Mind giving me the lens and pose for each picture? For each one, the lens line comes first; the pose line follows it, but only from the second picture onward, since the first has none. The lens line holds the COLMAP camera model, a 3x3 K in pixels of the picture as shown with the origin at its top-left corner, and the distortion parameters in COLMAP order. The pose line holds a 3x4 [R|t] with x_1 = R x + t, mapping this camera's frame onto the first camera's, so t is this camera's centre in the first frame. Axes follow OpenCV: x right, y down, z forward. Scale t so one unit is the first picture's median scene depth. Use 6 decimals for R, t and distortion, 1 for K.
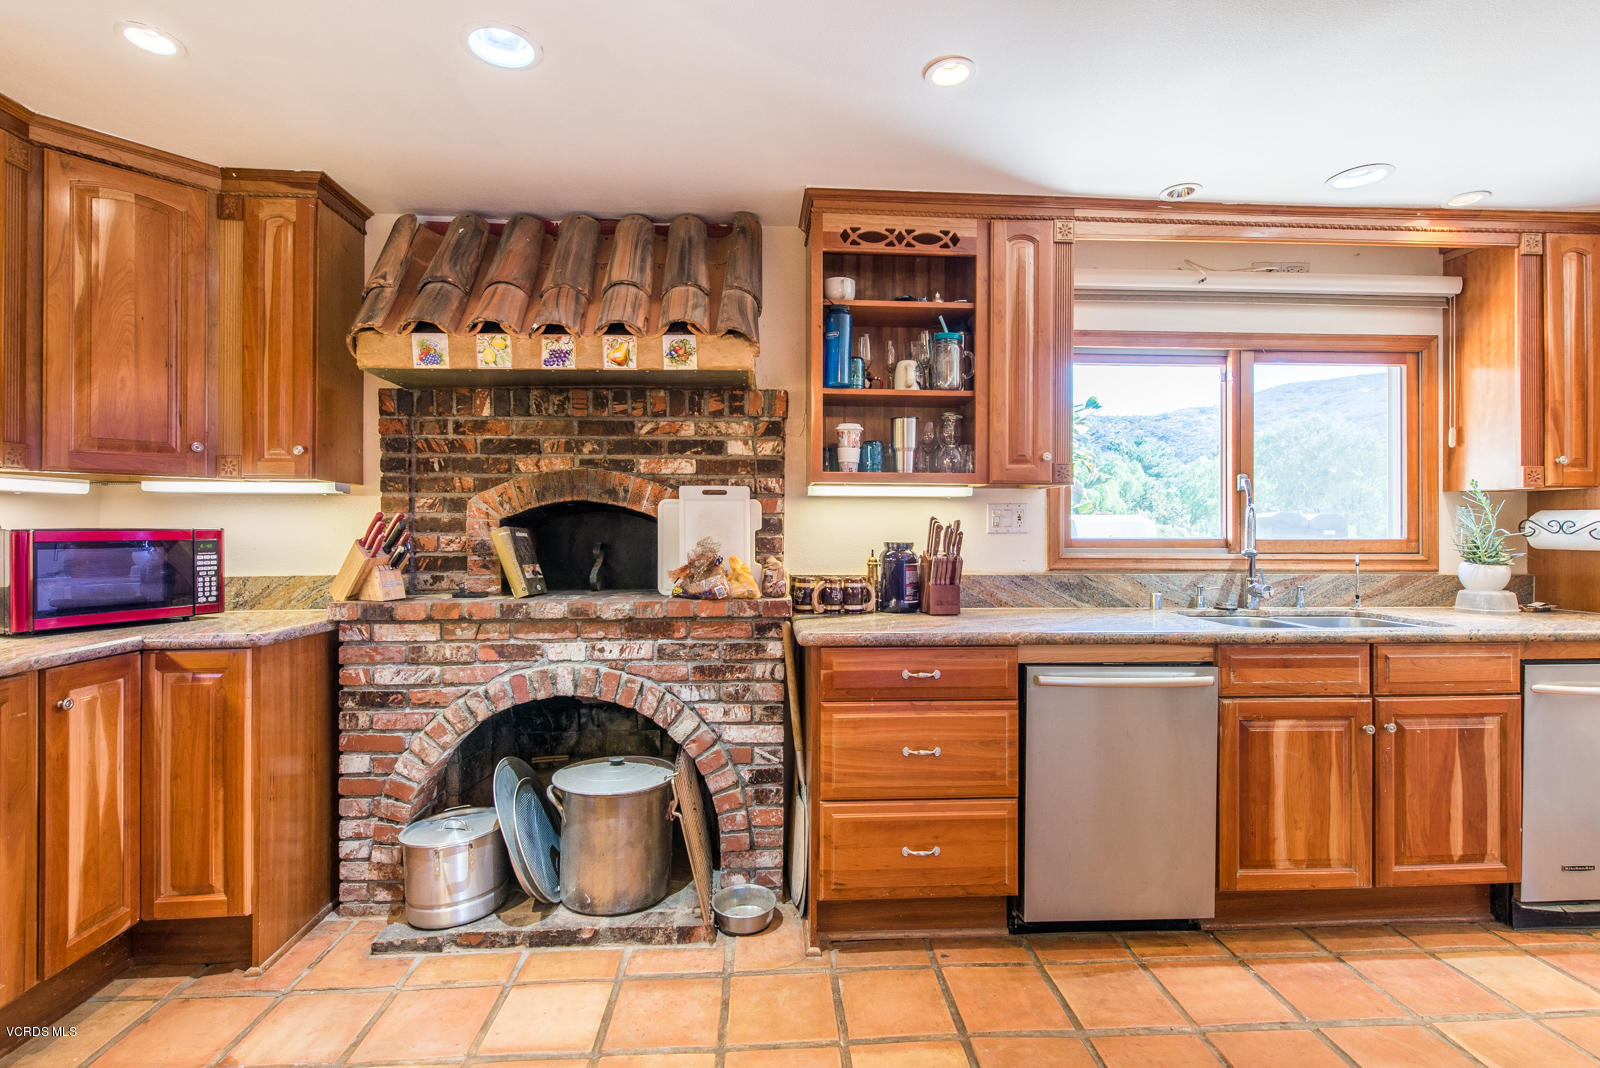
lens RADIAL K [[743.2, 0, 800.0], [0, 743.2, 534.0], [0, 0, 1]] dist [0.002154, -0.001538]
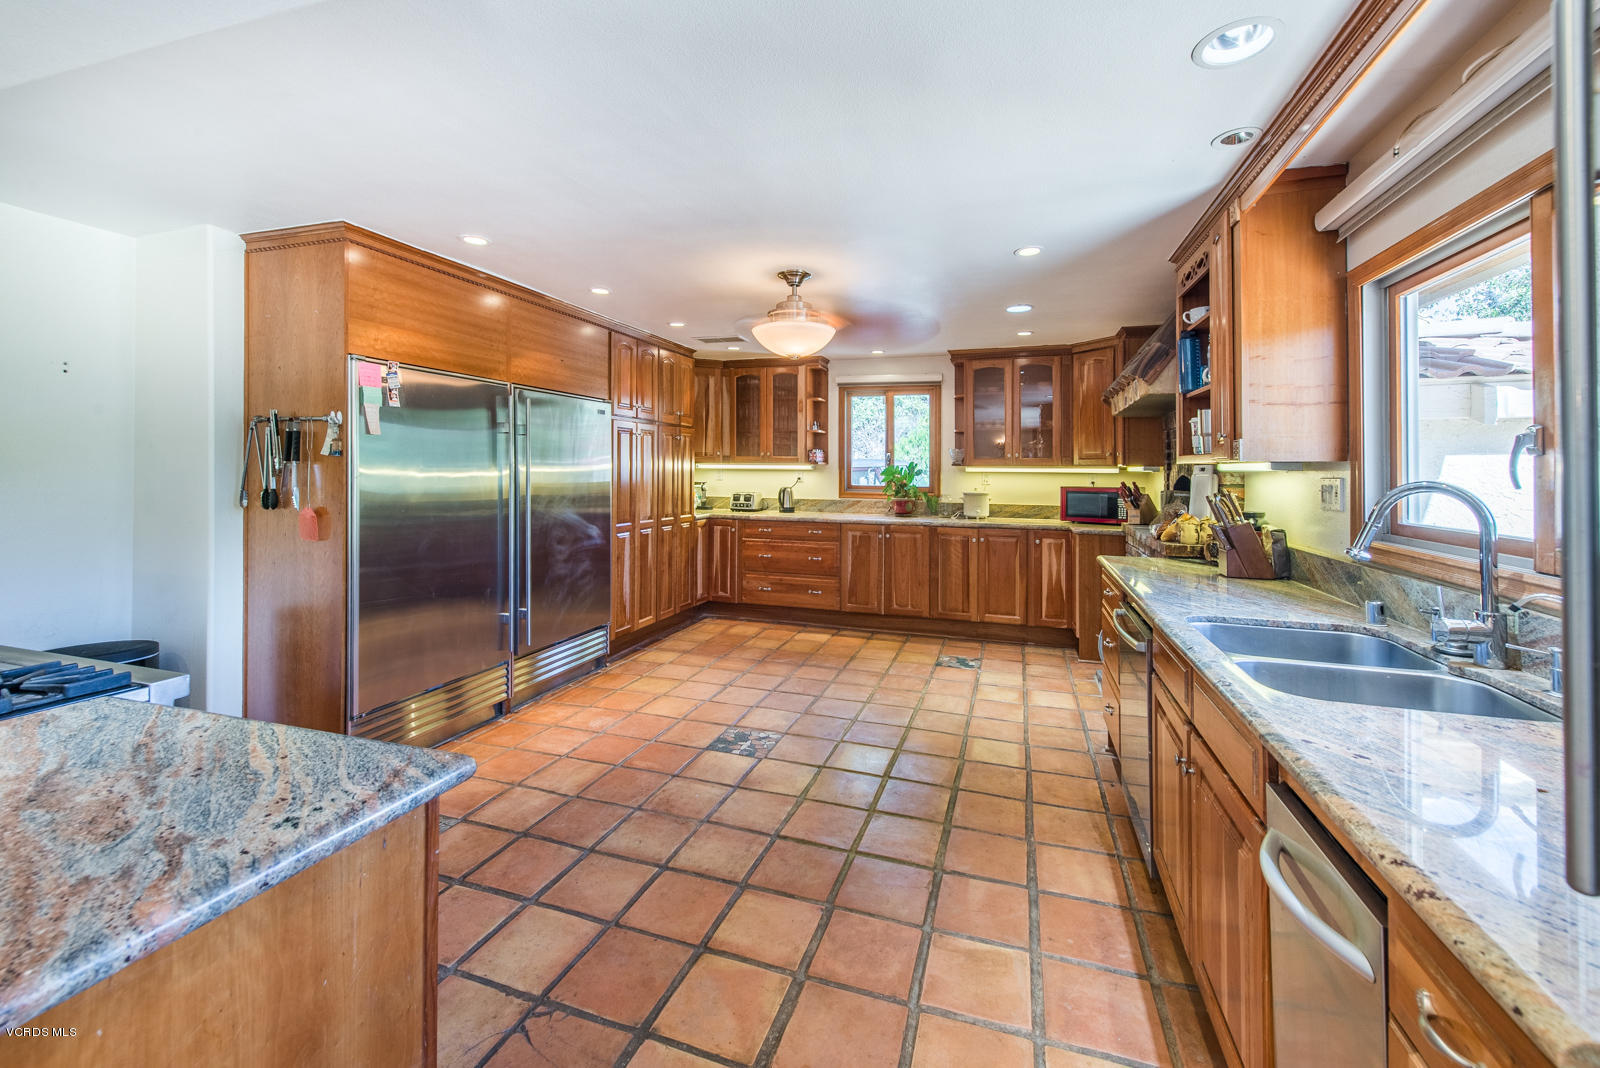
lens RADIAL K [[661.0, 0, 800.3], [0, 661.0, 463.9], [0, 0, 1]] dist [0.000930, 0.000022]
pose [[-0.367666, -0.013989, -0.929853, 1.514970], [-0.014693, 0.999849, -0.009233, -0.047512], [0.929842, 0.010268, -0.367816, 0.822023]]
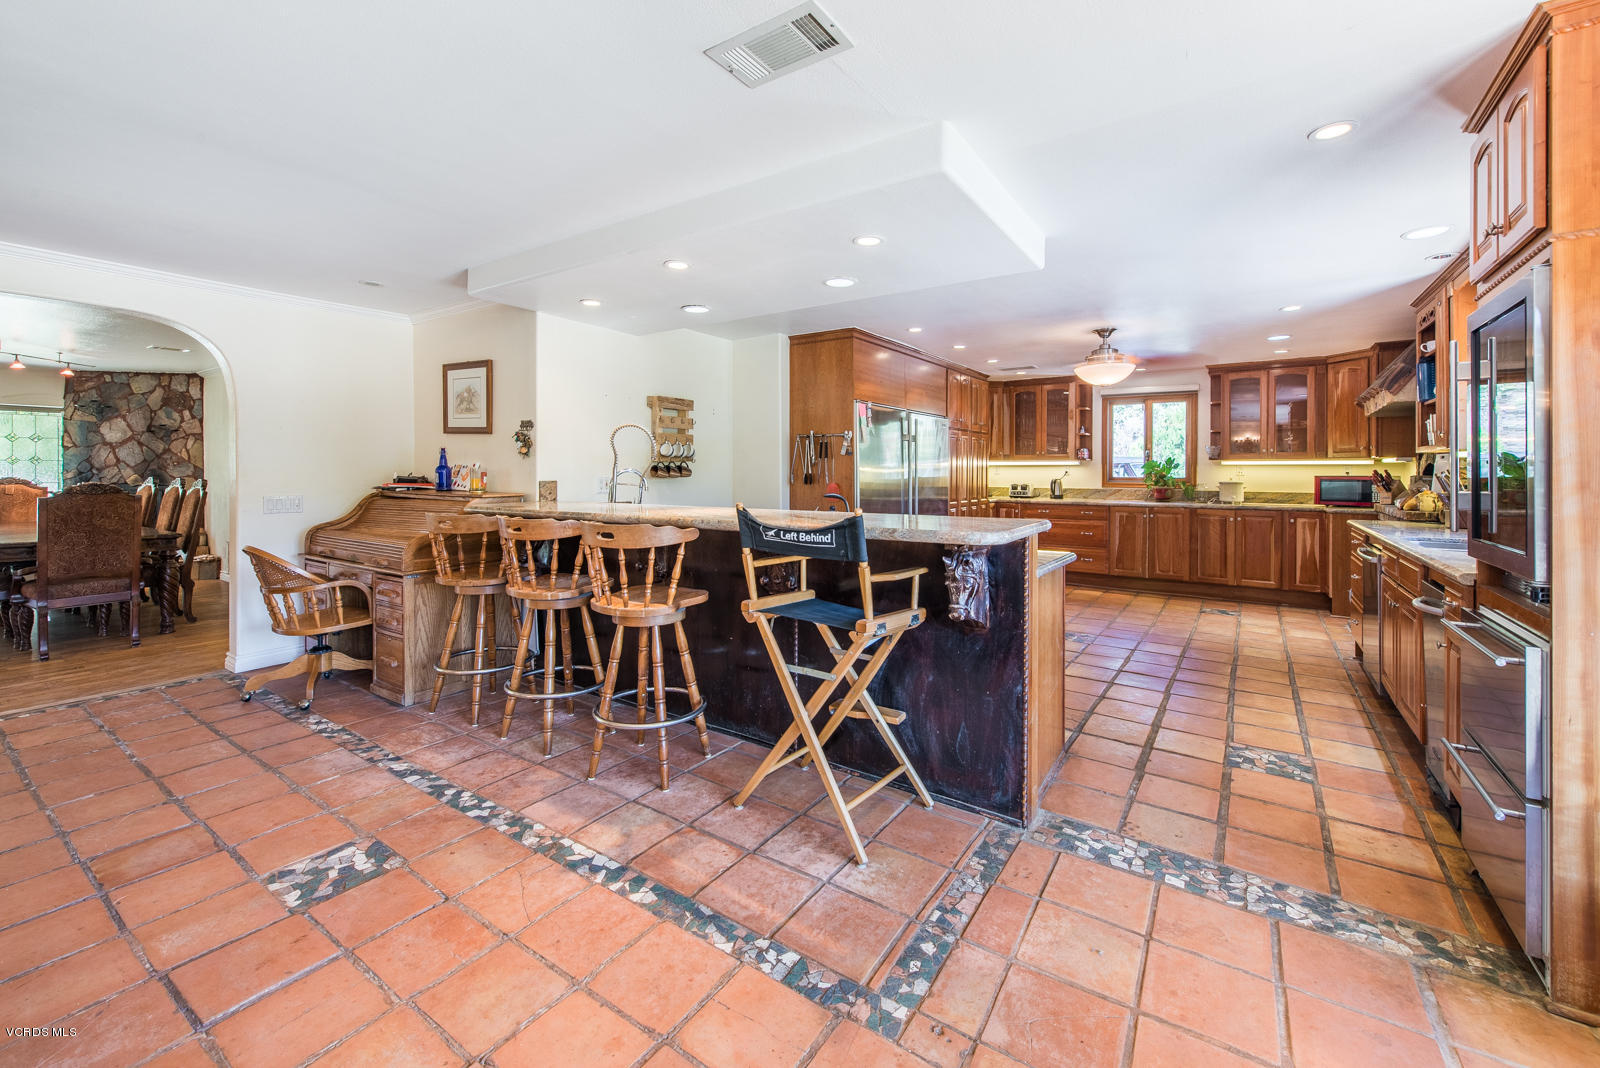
lens RADIAL K [[659.9, 0, 791.1], [0, 659.9, 479.6], [0, 0, 1]] dist [0.001602, -0.000237]
pose [[-0.620136, 0.005160, -0.784477, 2.508469], [-0.007716, 0.999890, 0.012677, -0.007074], [0.784456, 0.013915, -0.620028, 0.814643]]
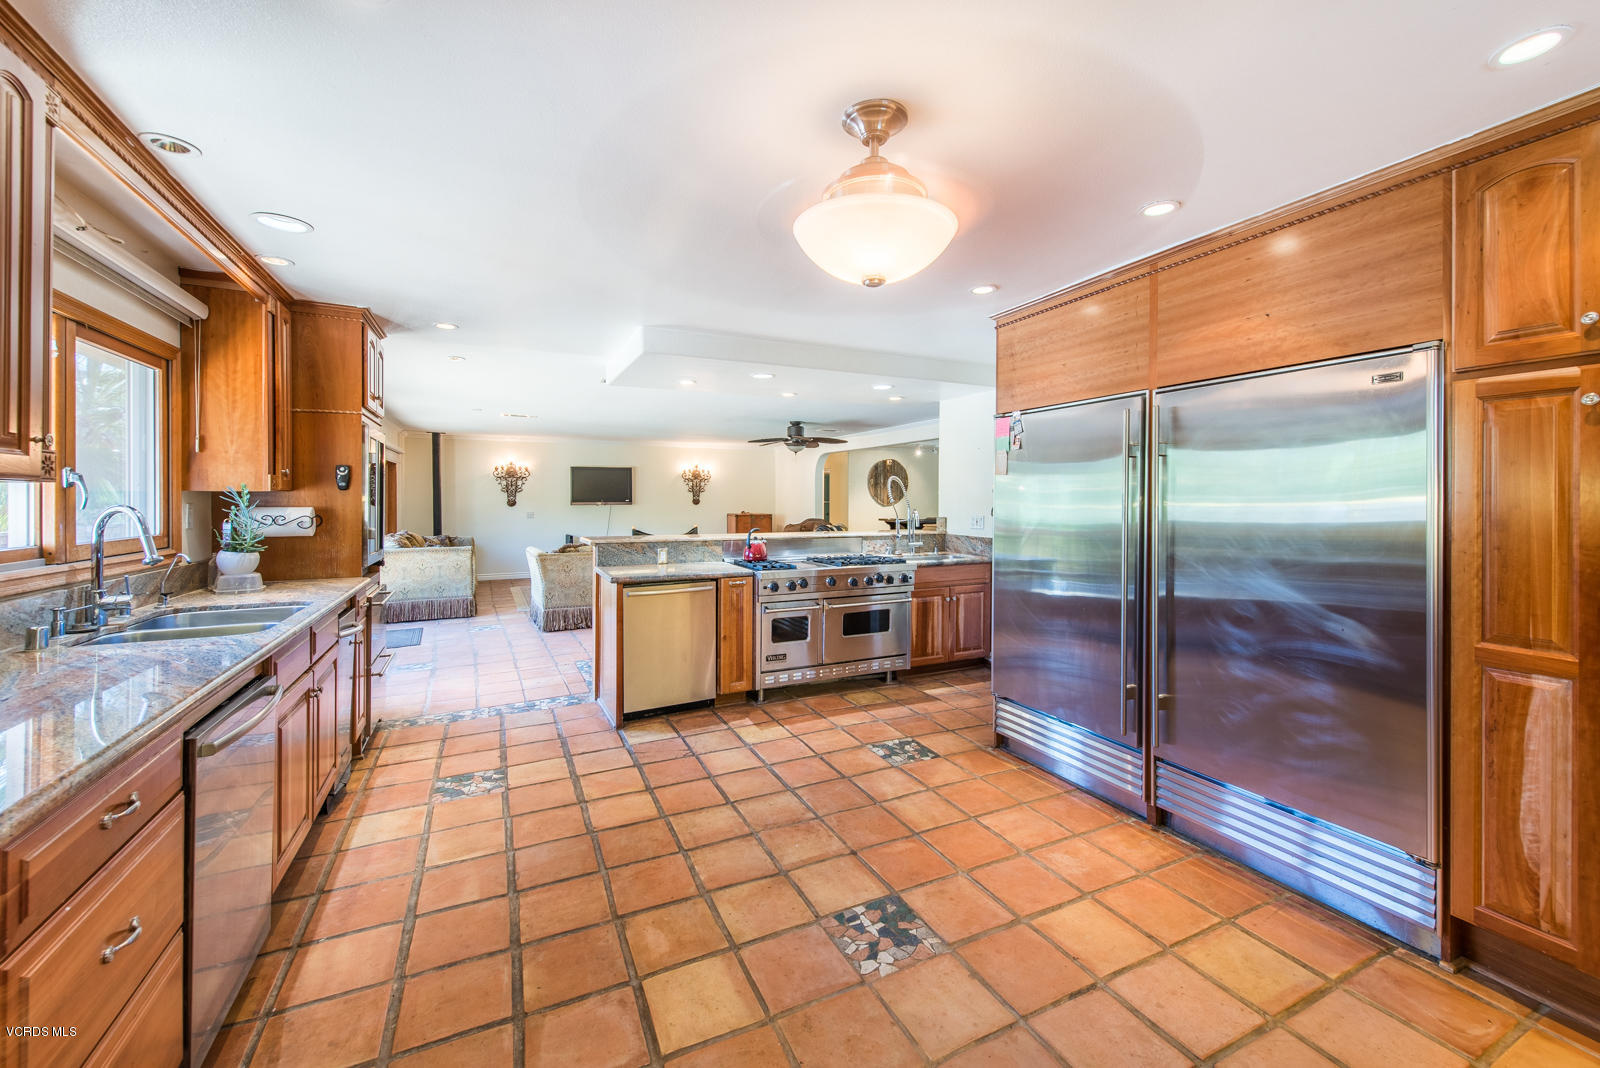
lens RADIAL K [[639.2, 0, 814.0], [0, 639.2, 494.1], [0, 0, 1]] dist [0.001723, 0.000054]
pose [[-0.395526, 0.004980, 0.918441, -0.483822], [0.002923, 0.999987, -0.004164, -0.053938], [-0.918450, 0.001038, -0.395536, 0.628724]]
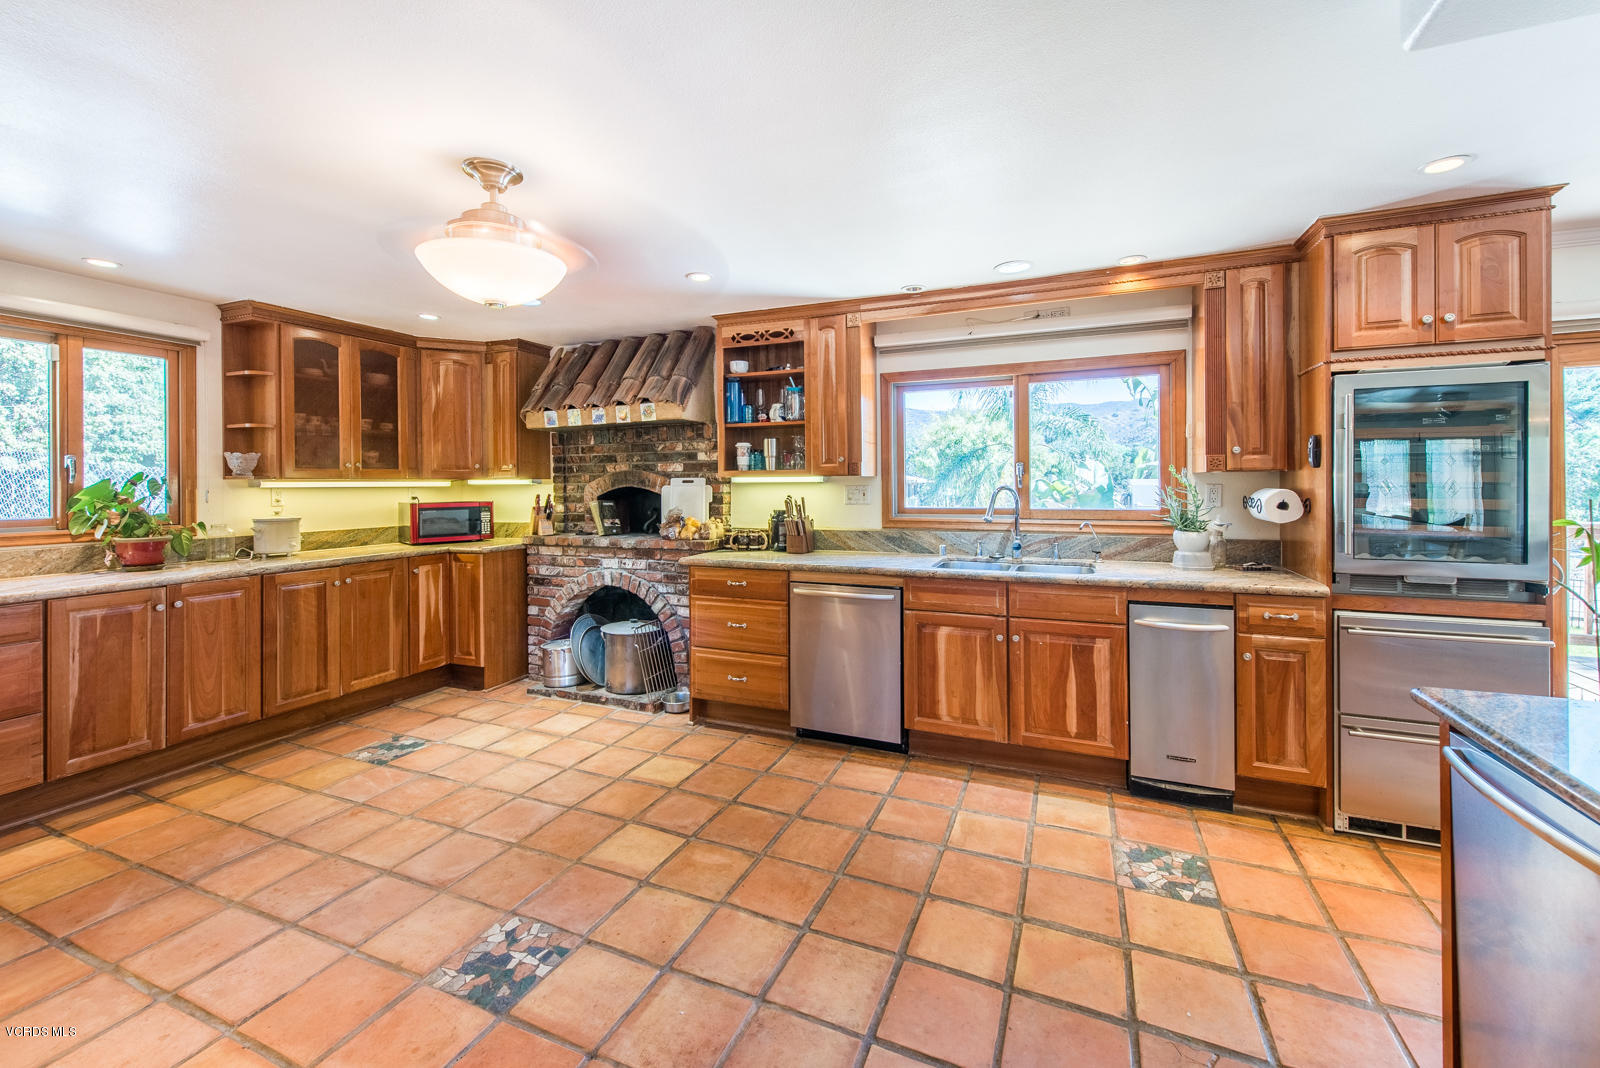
lens RADIAL K [[639.2, 0, 814.0], [0, 639.2, 494.1], [0, 0, 1]] dist [0.001723, 0.000054]
pose [[0.902955, -0.000084, -0.429736, 0.927642], [0.005626, 0.999917, 0.011626, -0.045756], [0.429699, -0.012916, 0.902880, -0.319323]]
